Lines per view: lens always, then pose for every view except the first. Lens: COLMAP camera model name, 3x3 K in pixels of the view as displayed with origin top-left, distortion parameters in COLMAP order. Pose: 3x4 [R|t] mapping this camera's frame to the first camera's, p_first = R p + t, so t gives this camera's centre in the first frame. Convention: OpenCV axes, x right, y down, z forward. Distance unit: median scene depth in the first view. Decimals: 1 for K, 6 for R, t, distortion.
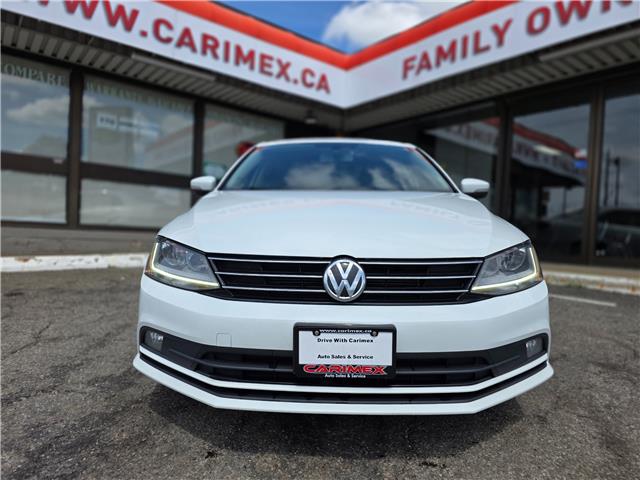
lens RADIAL K [[435.3, 0, 319.6], [0, 435.3, 243.6], [0, 0, 1]] dist [0.054448, -0.046171]
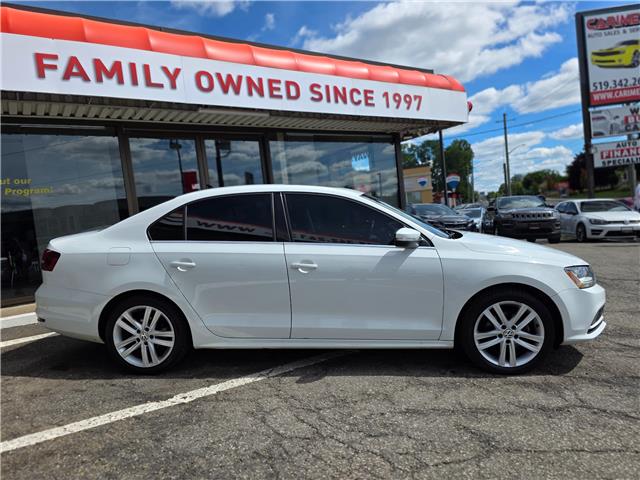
lens RADIAL K [[435.3, 0, 319.6], [0, 435.3, 243.6], [0, 0, 1]] dist [0.054448, -0.046171]
pose [[0.058892, -0.110841, 0.992092, -0.727882], [0.119553, 0.987447, 0.103225, -0.141039], [-0.991080, 0.112528, 0.071404, 0.625700]]
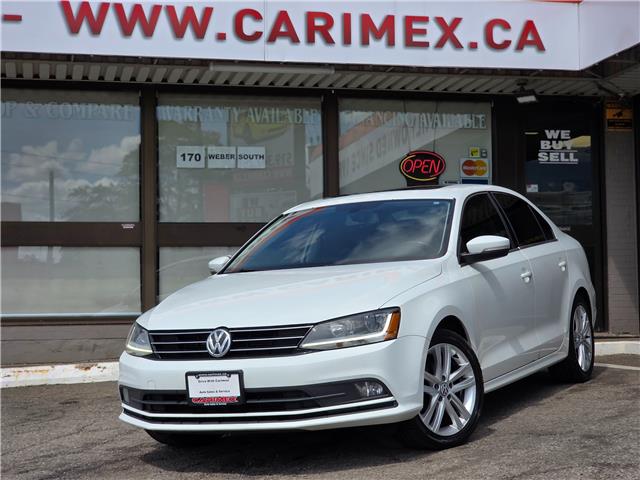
lens RADIAL K [[1272.6, 0, 357.5], [0, 1272.6, 240.5], [0, 0, 1]] dist [0.059515, -0.189491]
pose [[0.910188, -0.082979, -0.405799, 0.616406], [0.049222, 0.994454, -0.092946, 0.043621], [0.411261, 0.064624, 0.909224, -0.755725]]
